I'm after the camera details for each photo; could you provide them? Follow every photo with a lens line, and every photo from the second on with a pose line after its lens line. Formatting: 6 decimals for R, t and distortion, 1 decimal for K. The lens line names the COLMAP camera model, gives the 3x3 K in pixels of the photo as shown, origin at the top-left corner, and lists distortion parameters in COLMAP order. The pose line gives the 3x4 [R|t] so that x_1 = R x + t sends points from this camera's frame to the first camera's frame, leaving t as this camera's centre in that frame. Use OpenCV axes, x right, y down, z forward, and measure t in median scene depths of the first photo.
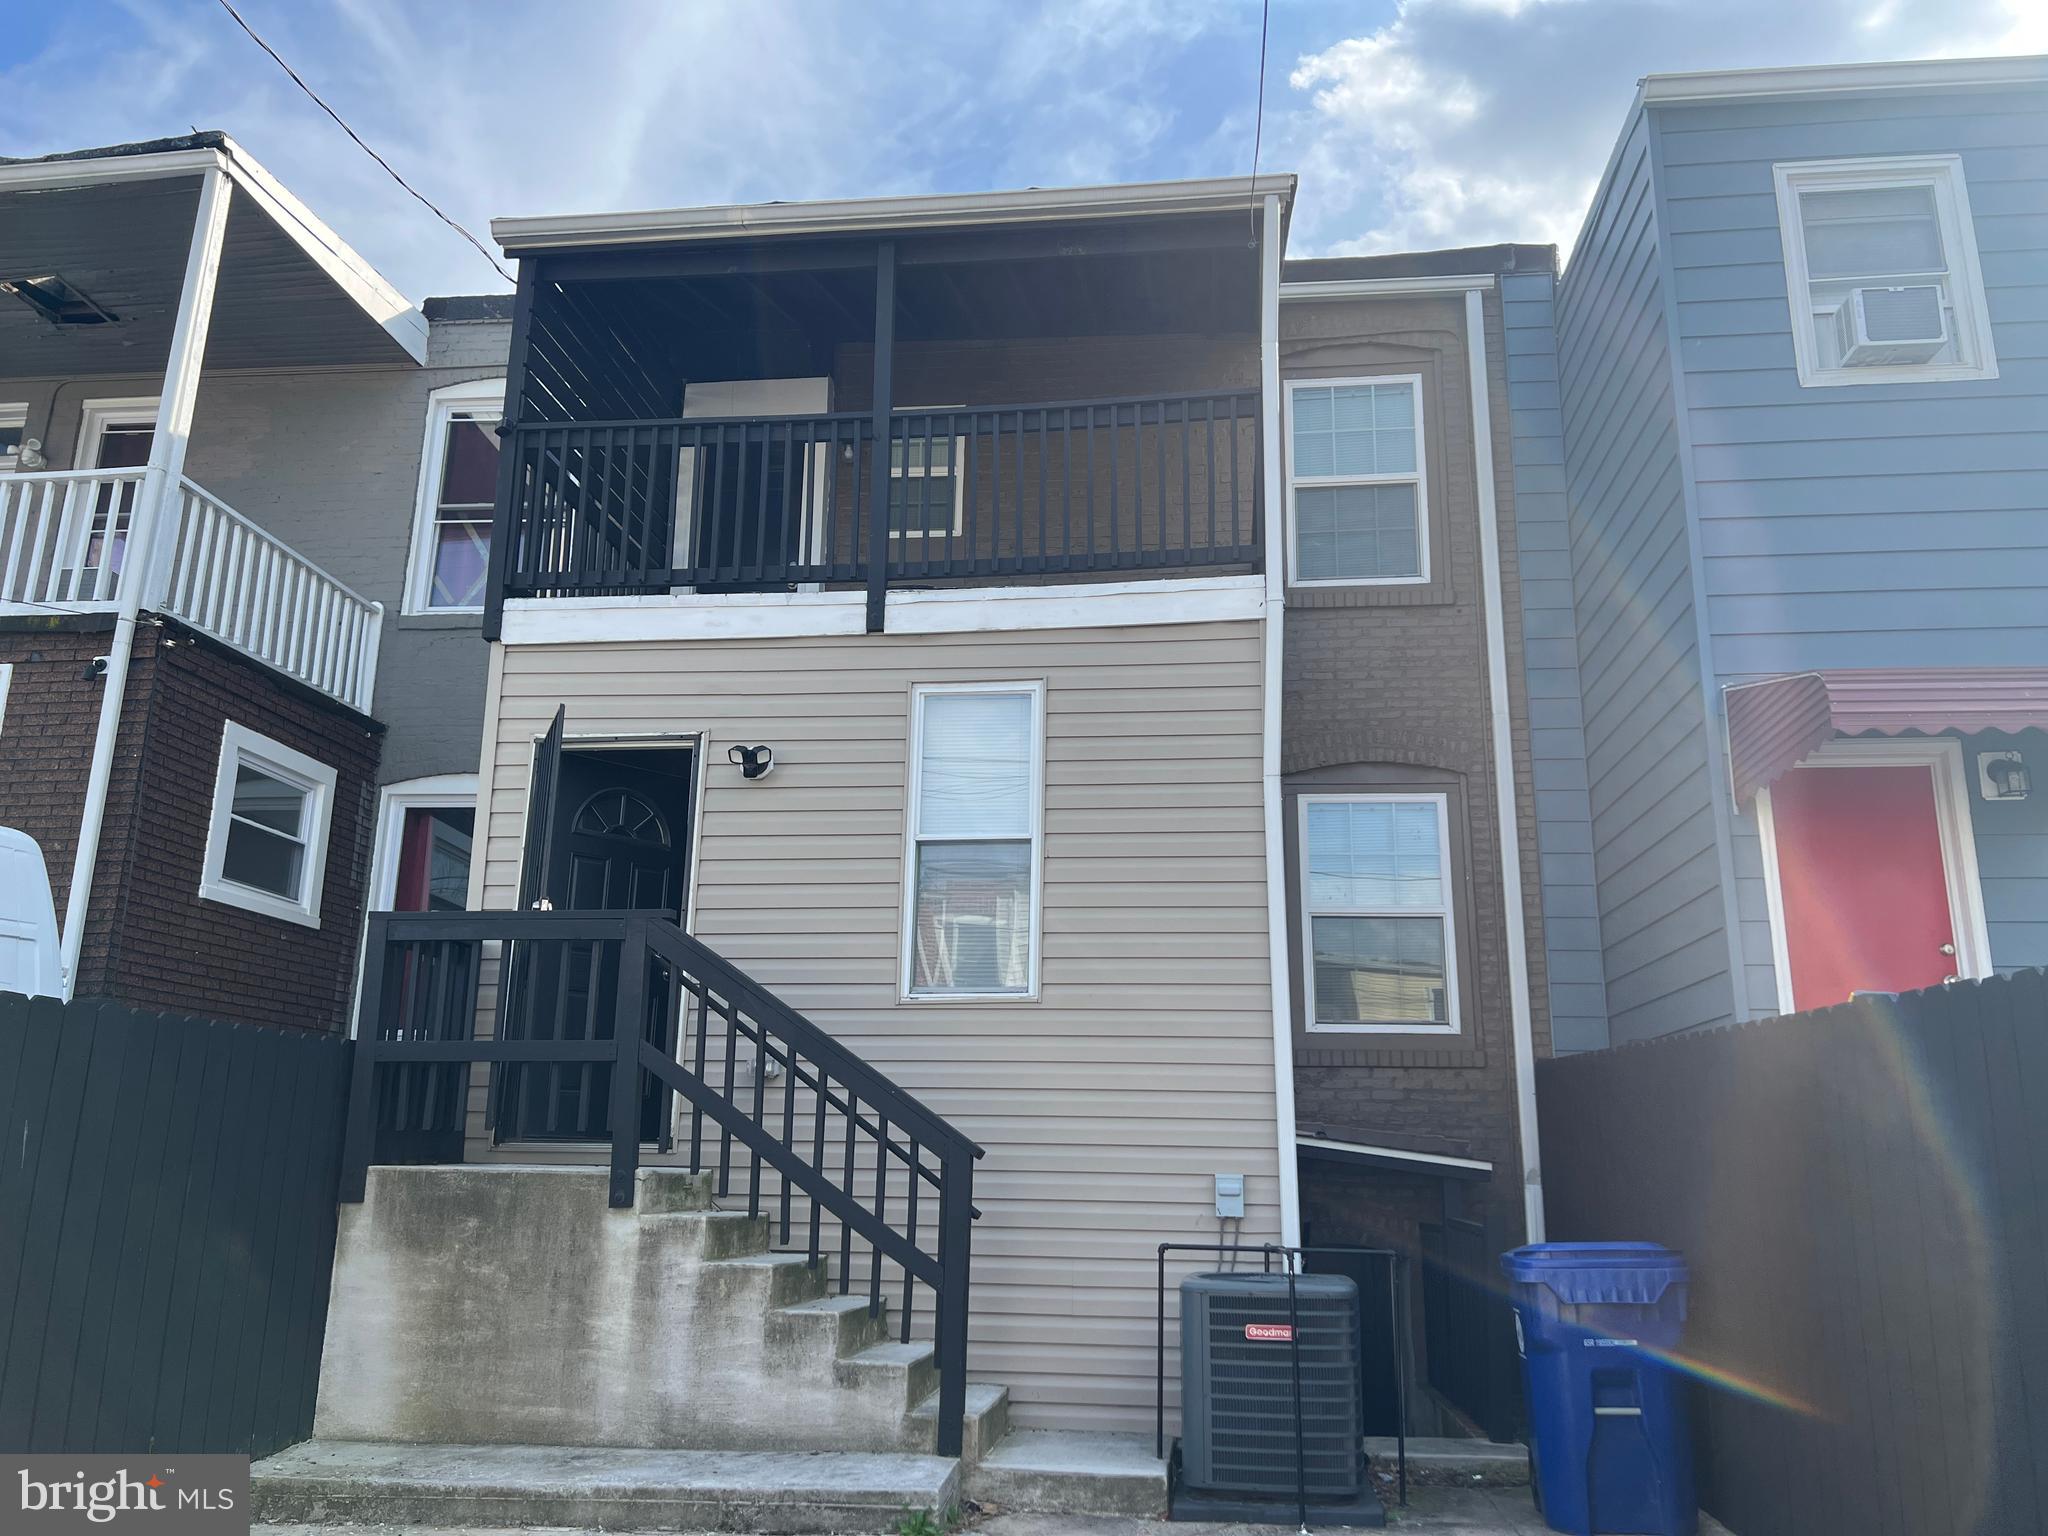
lens RADIAL K [[1539.6, 0, 1004.6], [0, 1539.6, 767.3], [0, 0, 1]] dist [0.075915, -0.084046]
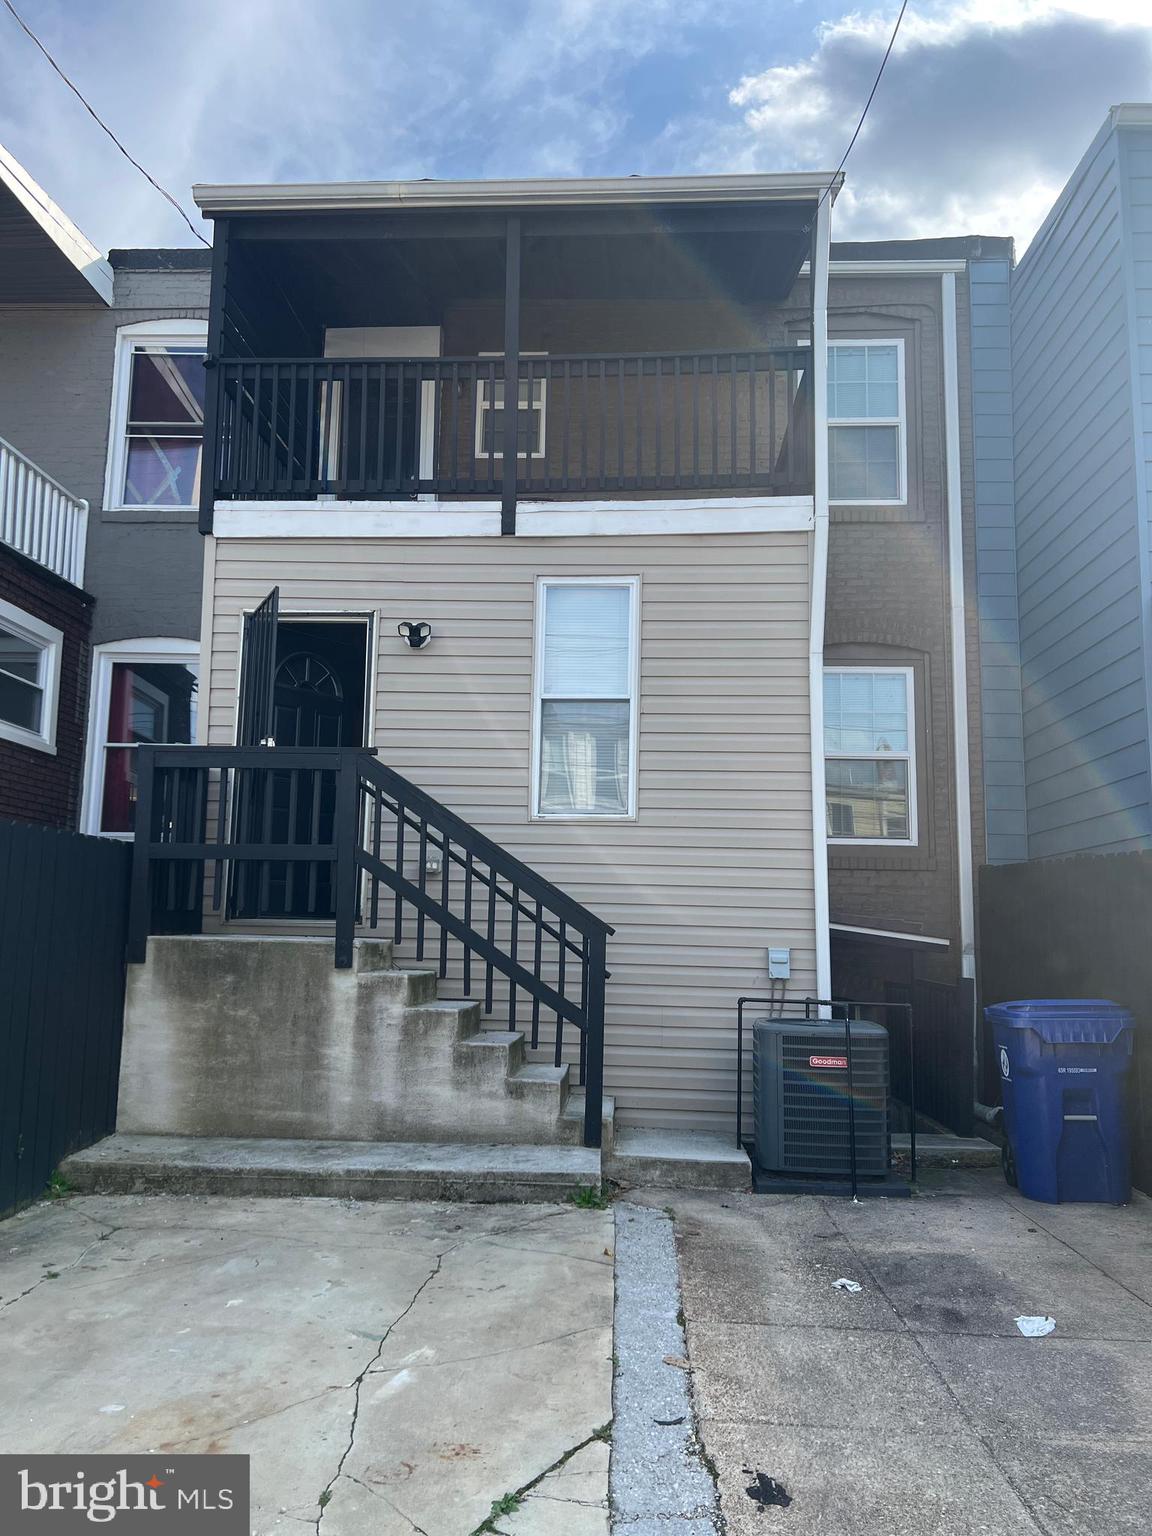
lens RADIAL K [[1154.7, 0, 510.1], [0, 1154.7, 768.2], [0, 0, 1]] dist [0.075915, -0.084046]
pose [[0.998785, 0.015148, 0.046892, -0.124316], [-0.020303, 0.993559, 0.111485, -0.001917], [-0.044902, -0.112302, 0.992659, 0.017450]]
